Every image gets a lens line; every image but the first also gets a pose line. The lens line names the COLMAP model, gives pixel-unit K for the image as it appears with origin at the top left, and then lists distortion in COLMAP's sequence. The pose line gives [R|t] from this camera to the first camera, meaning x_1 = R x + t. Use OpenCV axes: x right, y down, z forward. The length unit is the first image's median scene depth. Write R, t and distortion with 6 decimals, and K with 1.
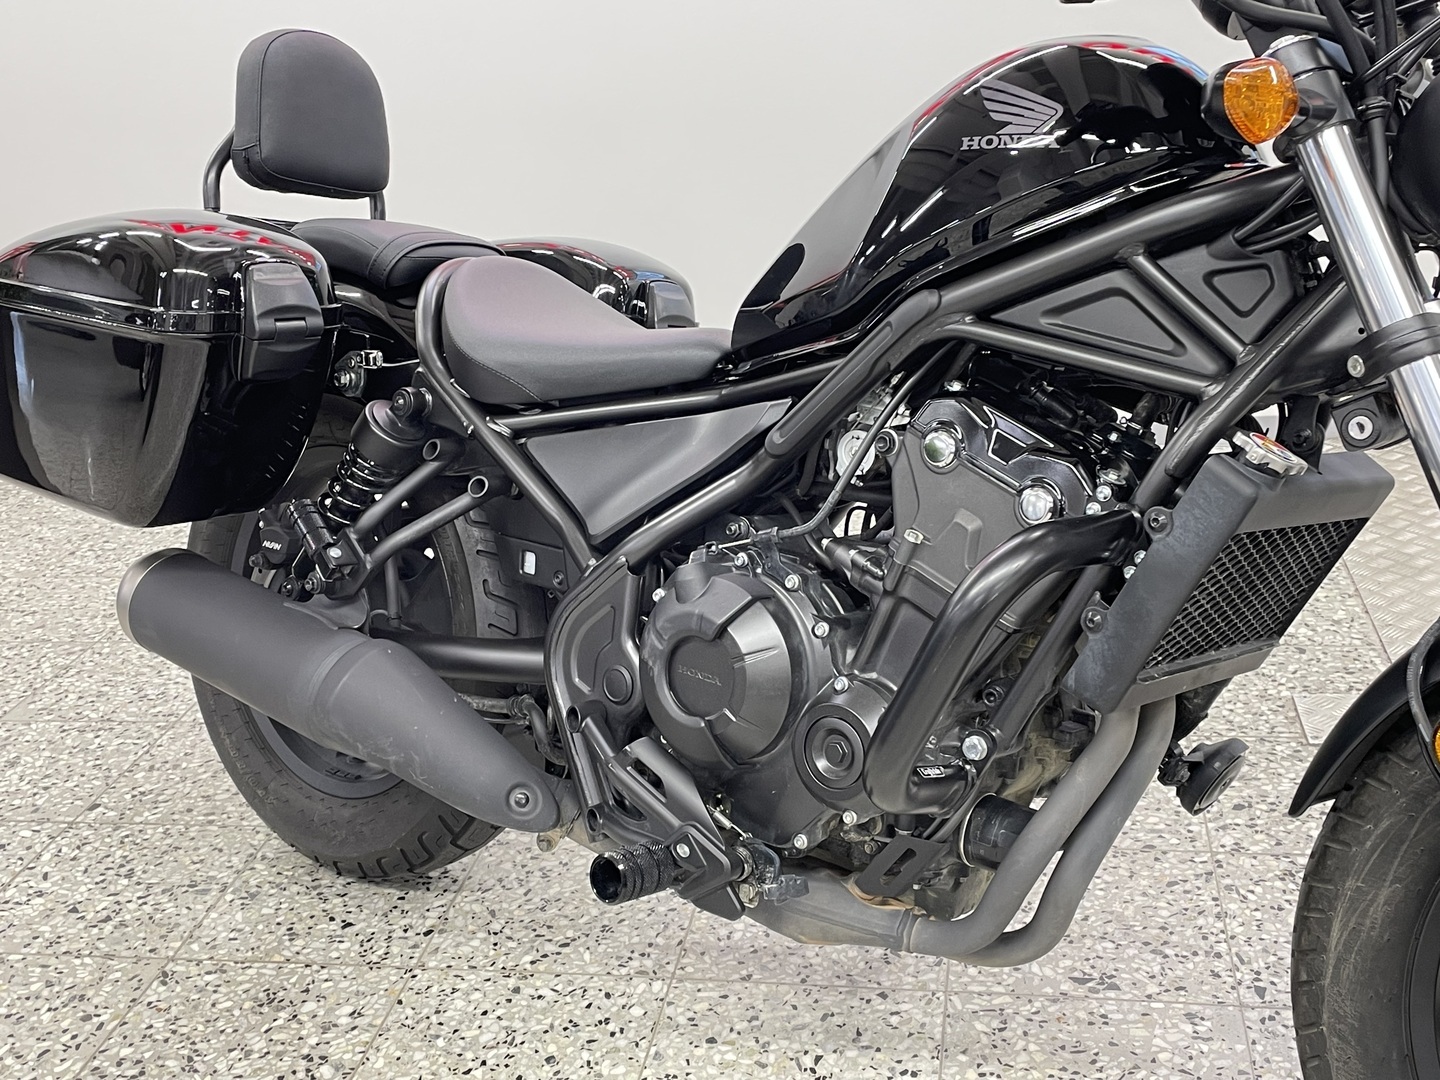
lens RADIAL K [[1687.8, 0, 698.6], [0, 1687.8, 531.9], [0, 0, 1]] dist [0.059092, 0.000000]
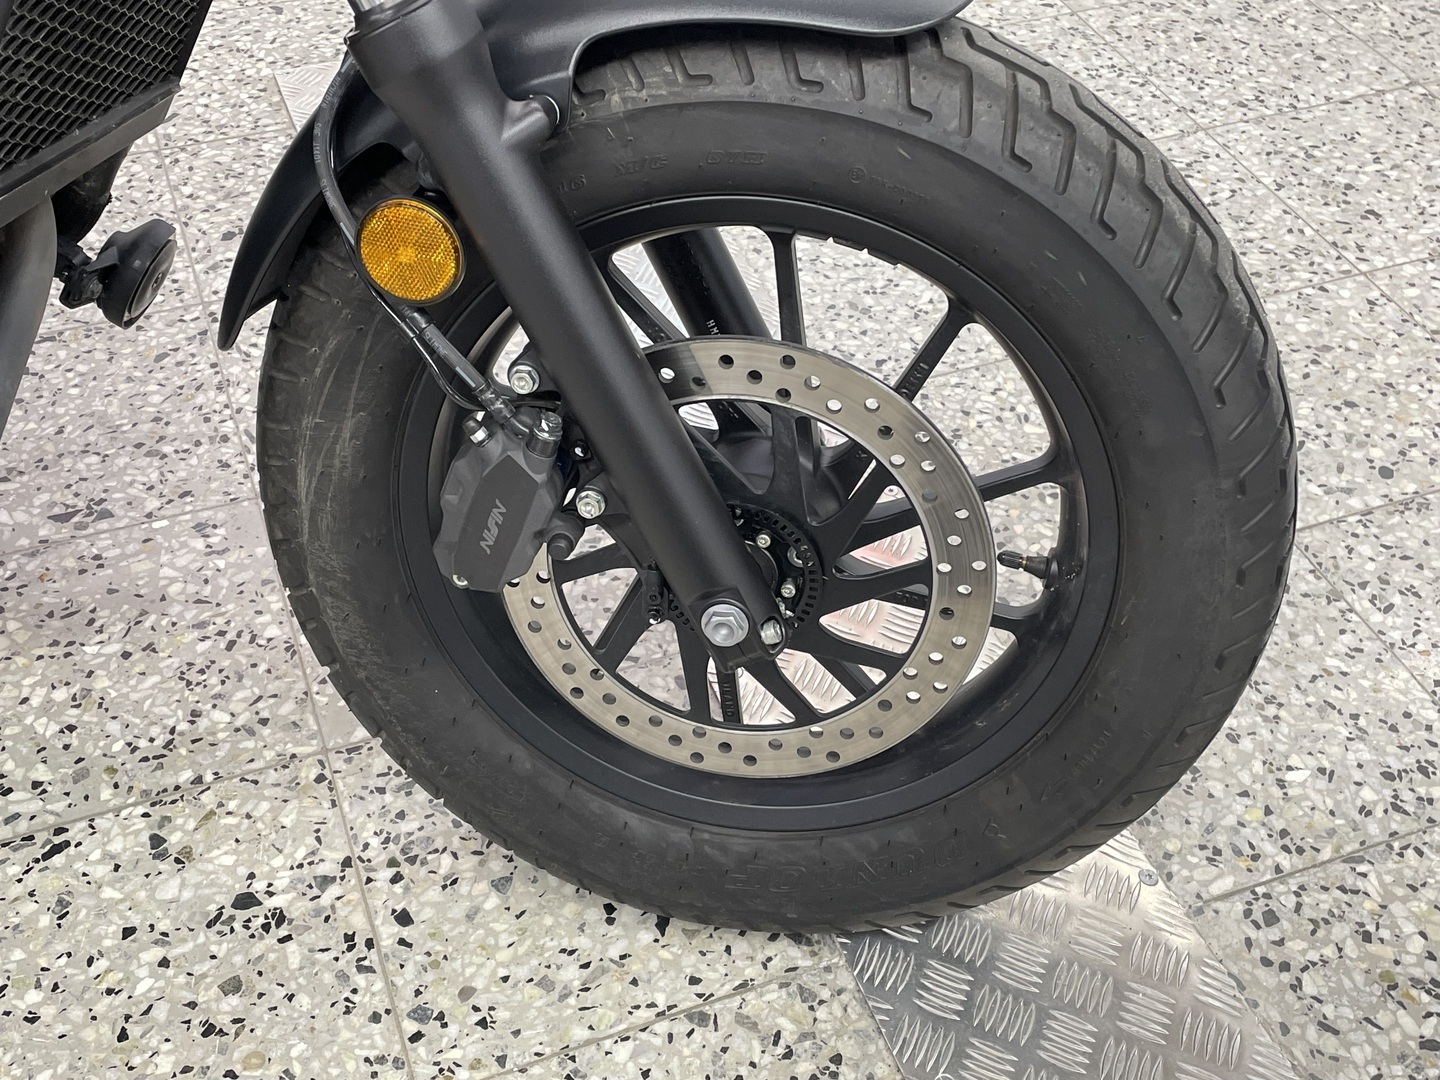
lens RADIAL K [[1687.8, 0, 719.6], [0, 1687.8, 514.2], [0, 0, 1]] dist [0.059092, 0.000000]
pose [[0.848640, -0.291521, 0.441391, 0.126334], [0.098850, 0.907132, 0.409072, -0.036320], [-0.519653, -0.303523, 0.798645, 0.181848]]
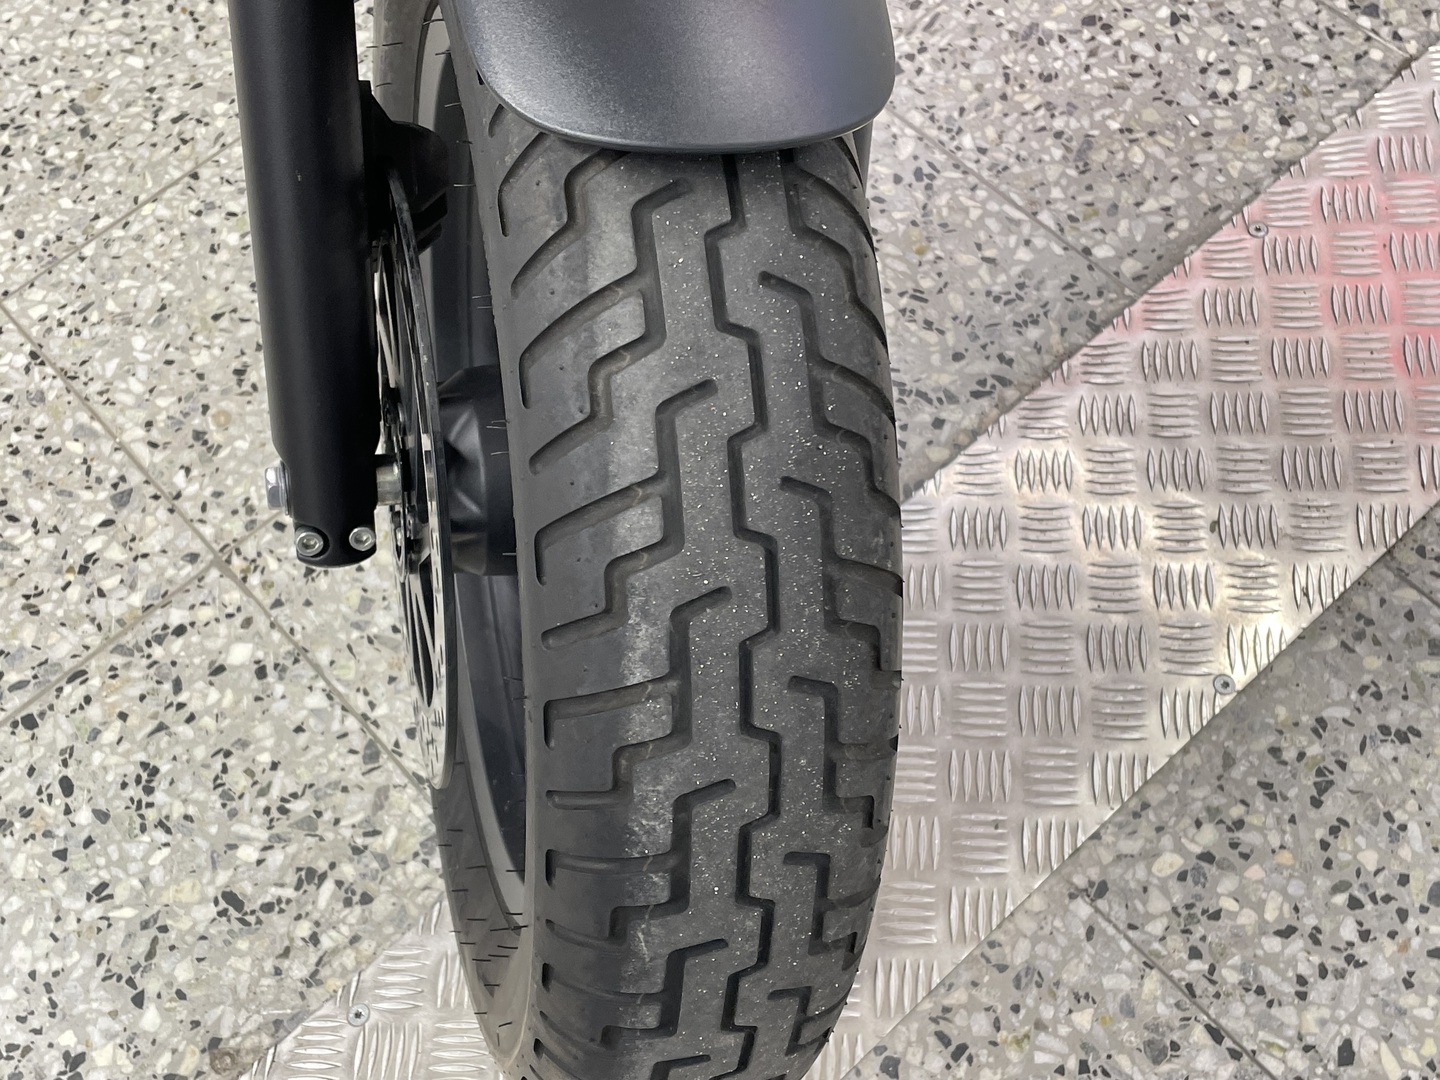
lens RADIAL K [[1687.8, 0, 707.5], [0, 1687.8, 529.8], [0, 0, 1]] dist [0.059092, 0.000000]
pose [[0.793871, 0.544391, -0.270937, 0.537044], [-0.189056, 0.644439, 0.740915, -0.127387], [0.577950, -0.536969, 0.614522, 0.362656]]
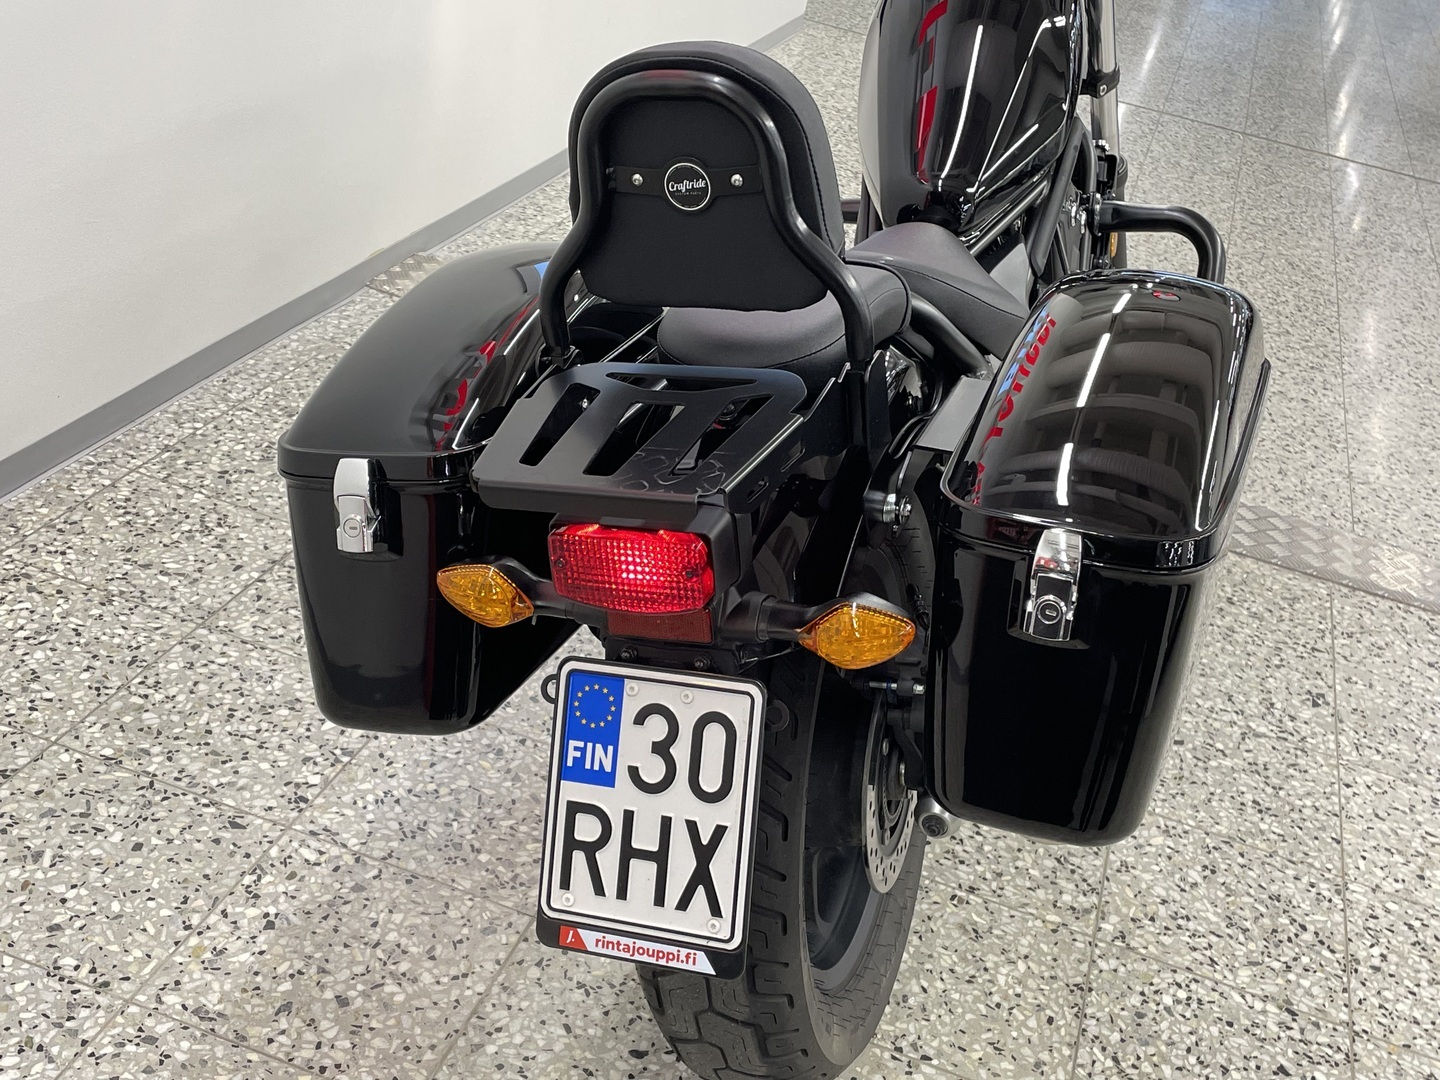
lens RADIAL K [[1687.8, 0, 725.3], [0, 1687.8, 567.1], [0, 0, 1]] dist [0.059092, 0.000000]
pose [[0.097011, -0.402918, 0.910080, -1.033662], [0.148681, 0.910000, 0.387033, -0.449328], [-0.984115, 0.097765, 0.148186, 1.207478]]
